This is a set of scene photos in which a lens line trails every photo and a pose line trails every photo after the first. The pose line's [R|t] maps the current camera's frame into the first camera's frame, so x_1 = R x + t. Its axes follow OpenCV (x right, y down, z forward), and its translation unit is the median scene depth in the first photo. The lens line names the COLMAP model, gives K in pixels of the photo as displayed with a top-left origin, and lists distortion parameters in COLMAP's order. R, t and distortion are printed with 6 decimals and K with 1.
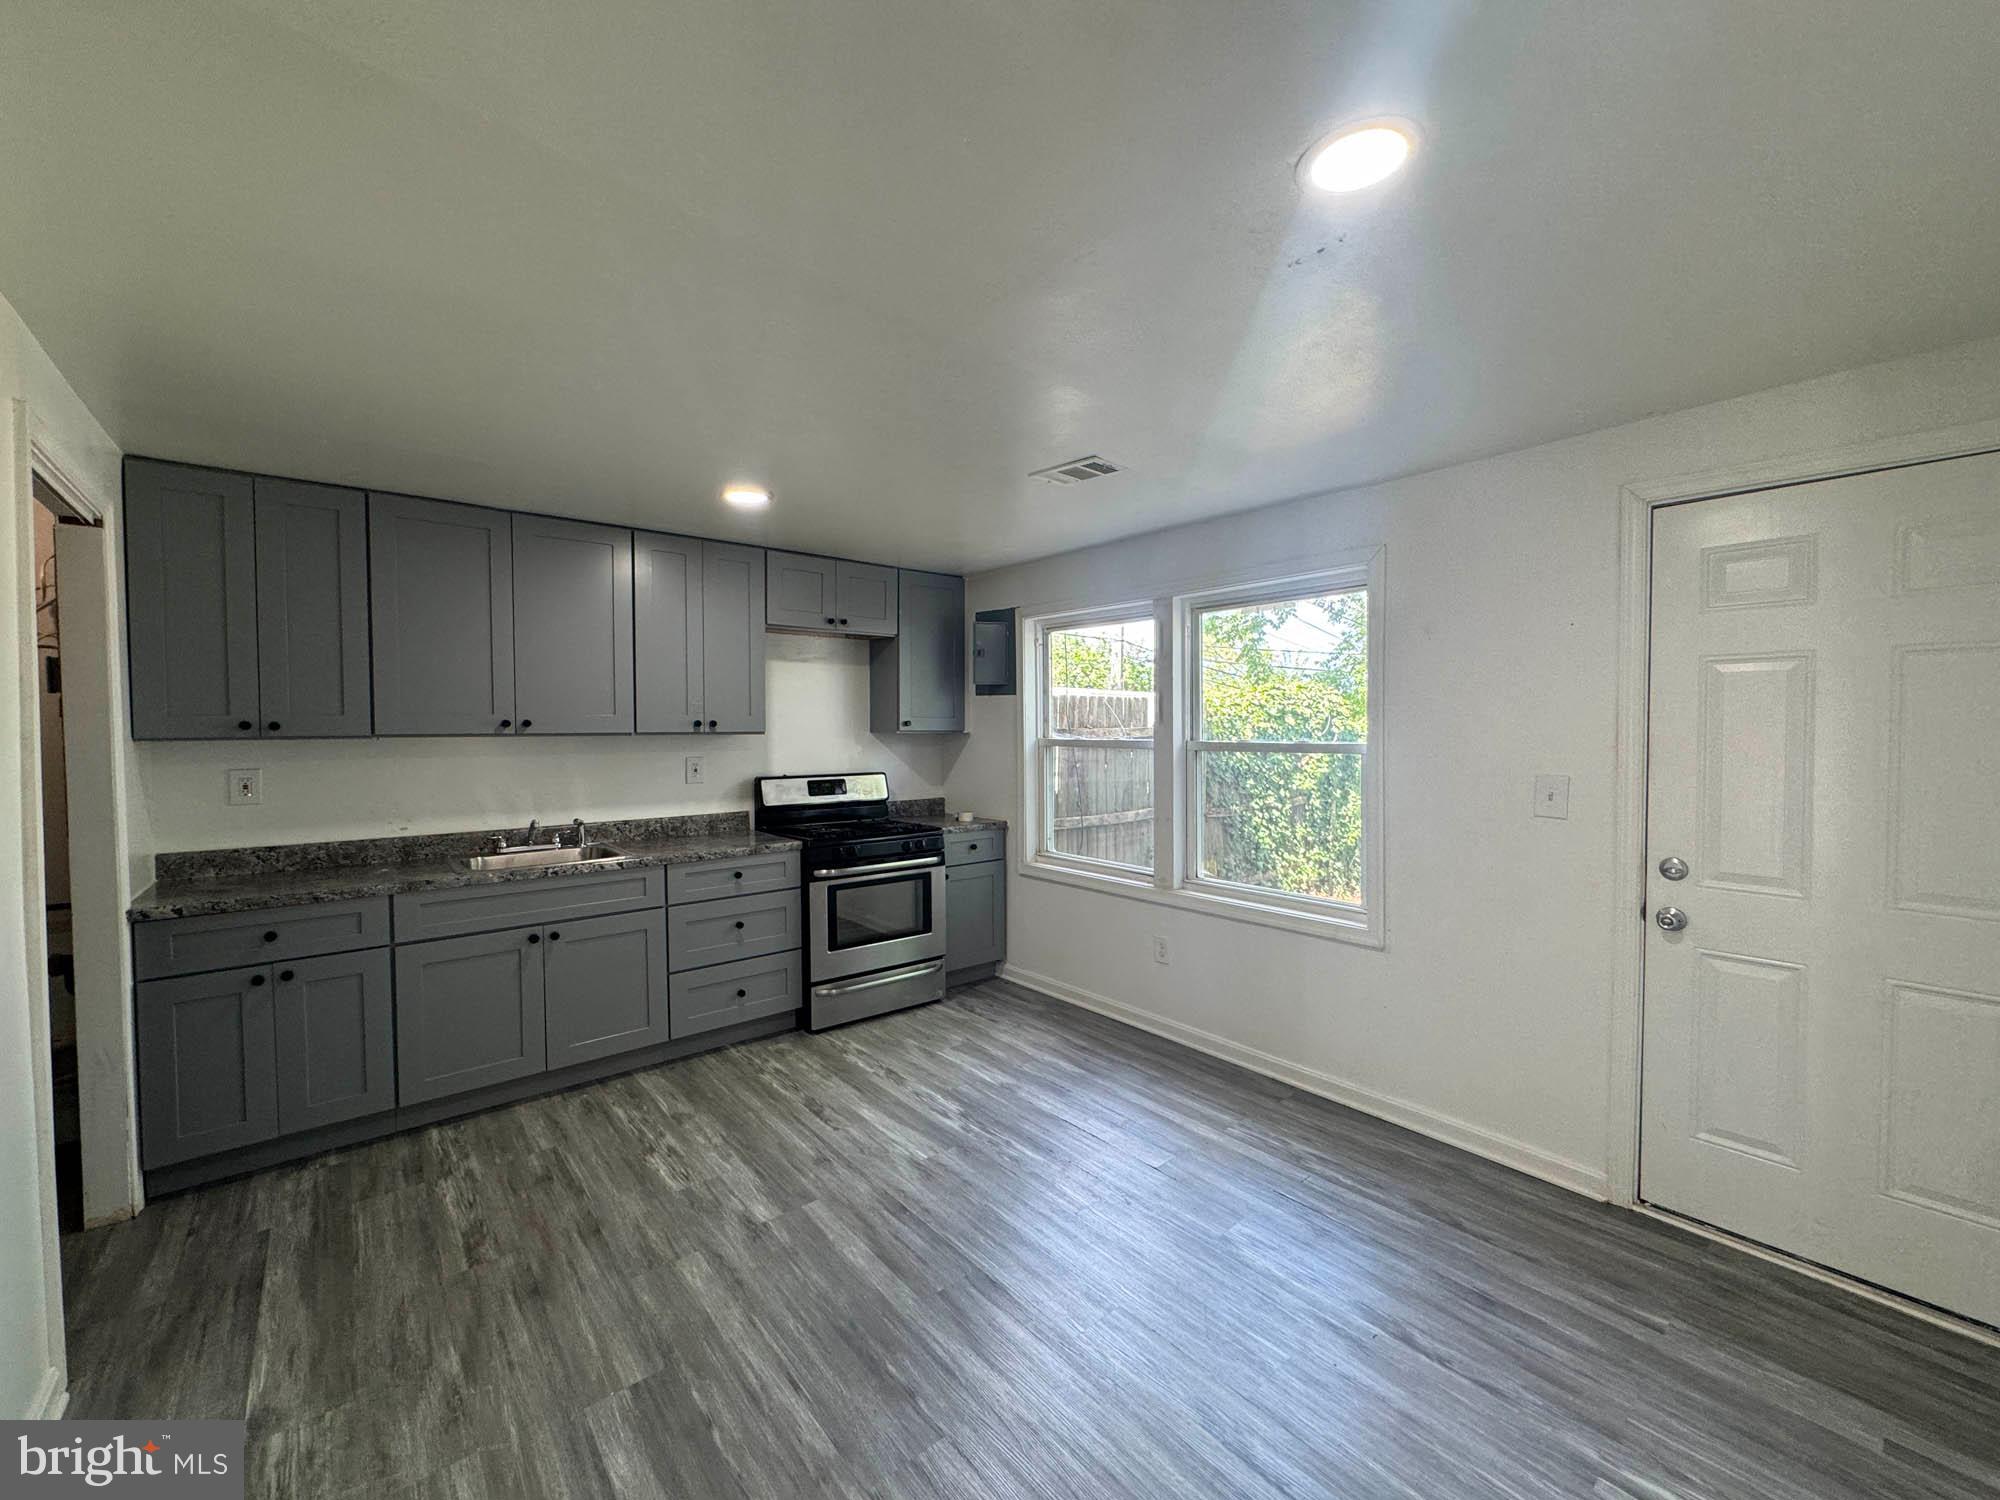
lens RADIAL K [[796.9, 0, 1005.0], [0, 796.9, 769.1], [0, 0, 1]] dist [-0.003650, 0.000492]
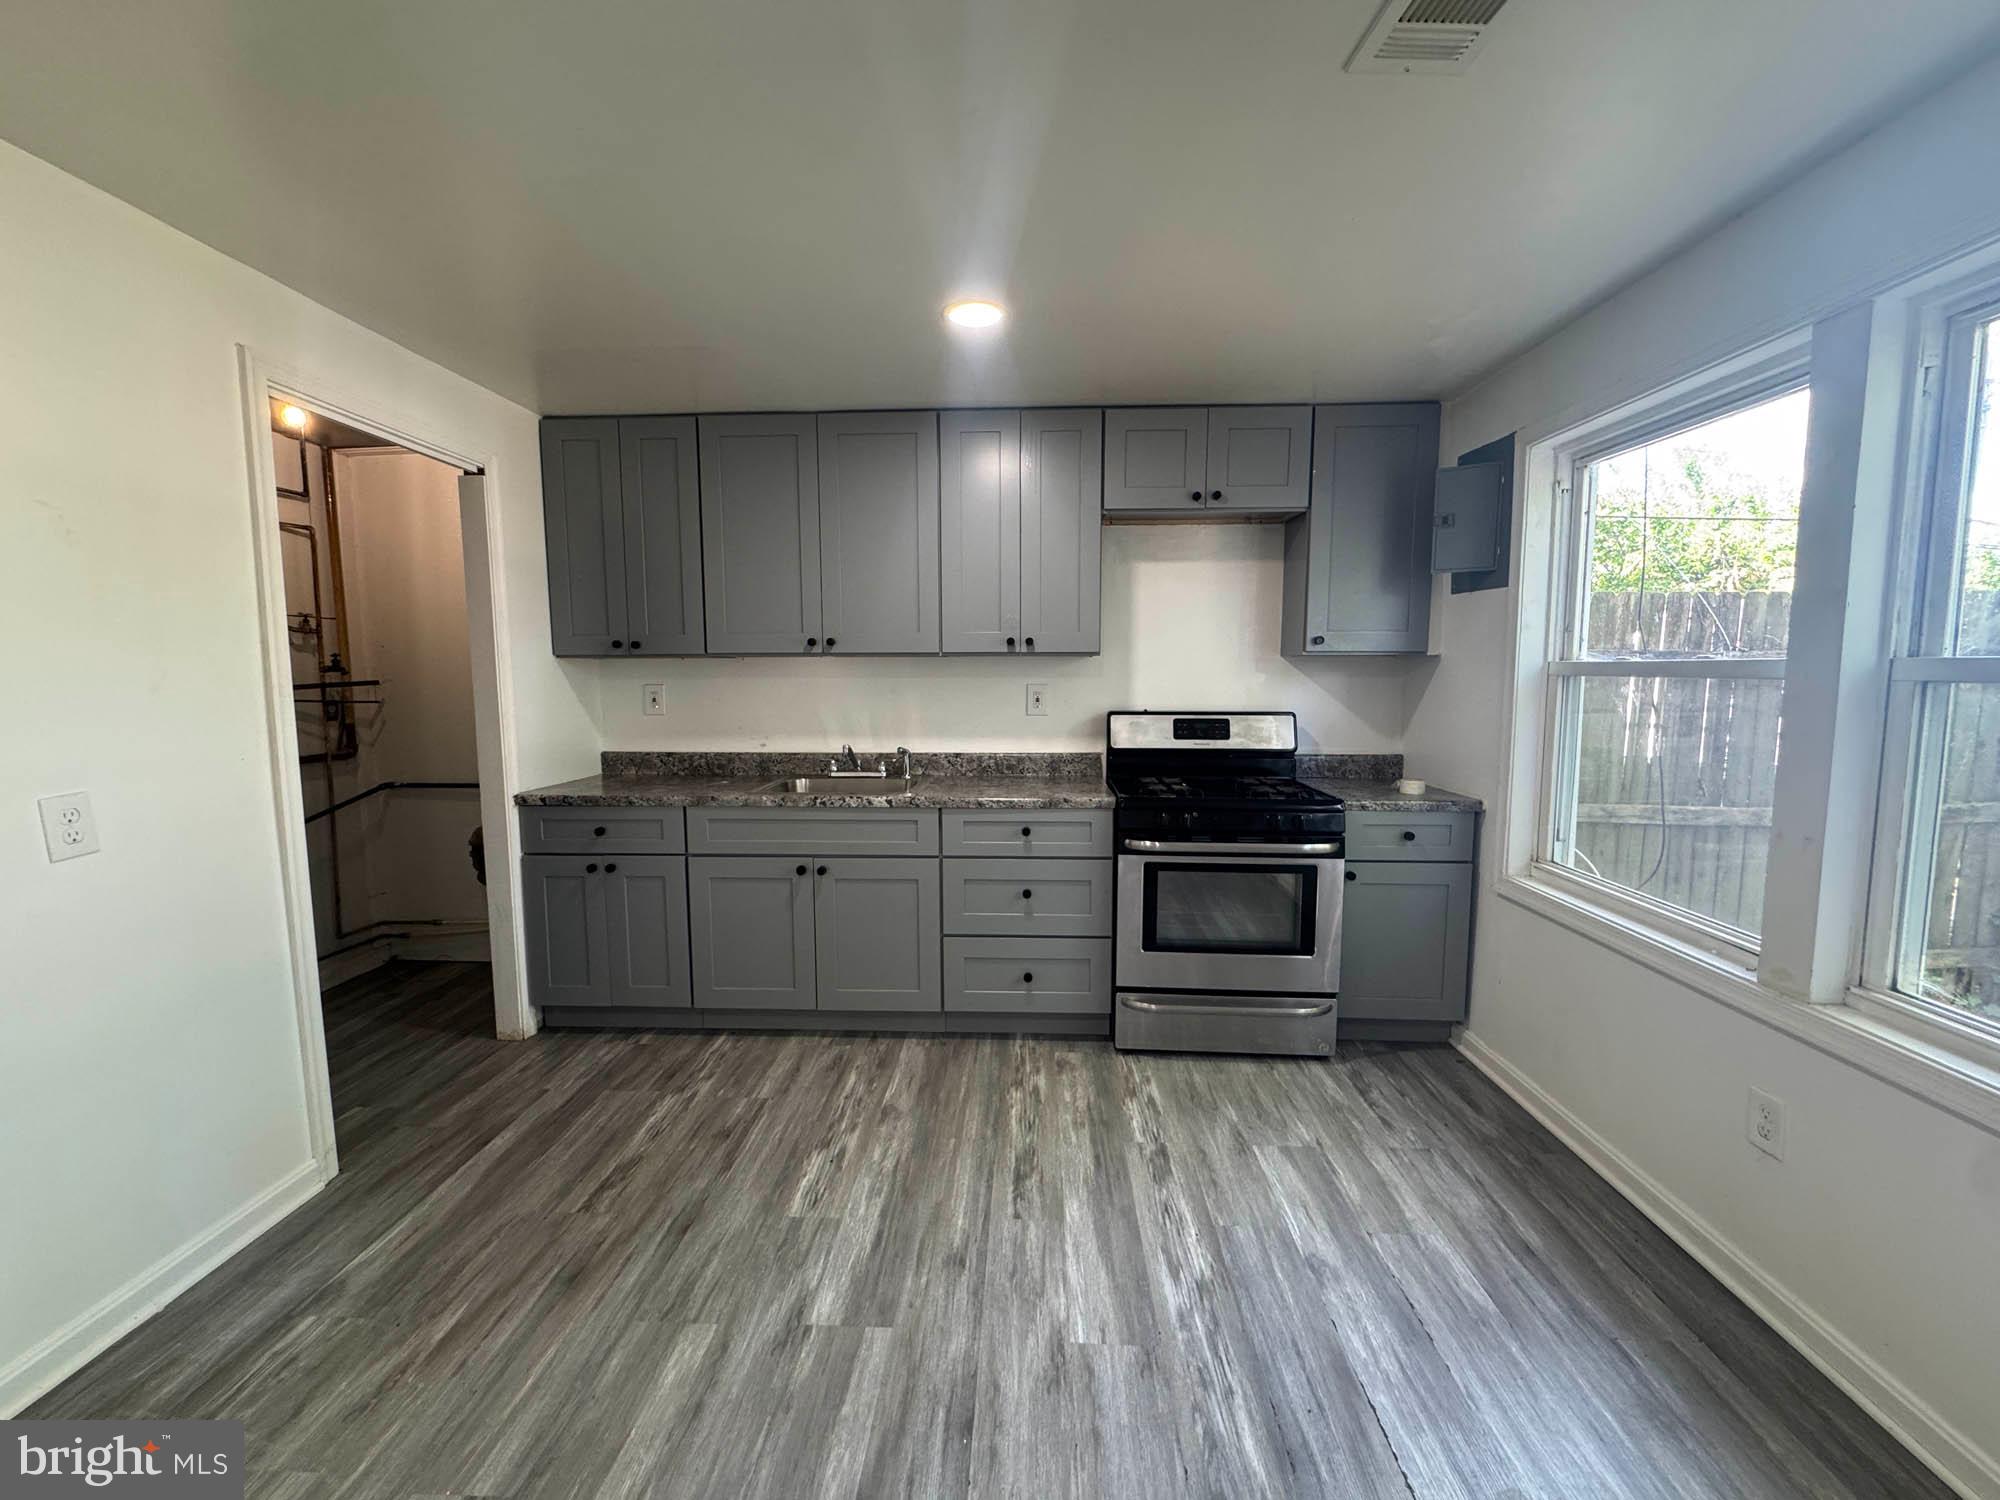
lens RADIAL K [[796.9, 0, 998.5], [0, 796.9, 756.6], [0, 0, 1]] dist [-0.003650, 0.000492]
pose [[0.735013, 0.075532, -0.673833, 0.175439], [-0.036124, 0.996727, 0.072324, 0.002163], [0.677090, -0.028818, 0.735336, 0.401924]]
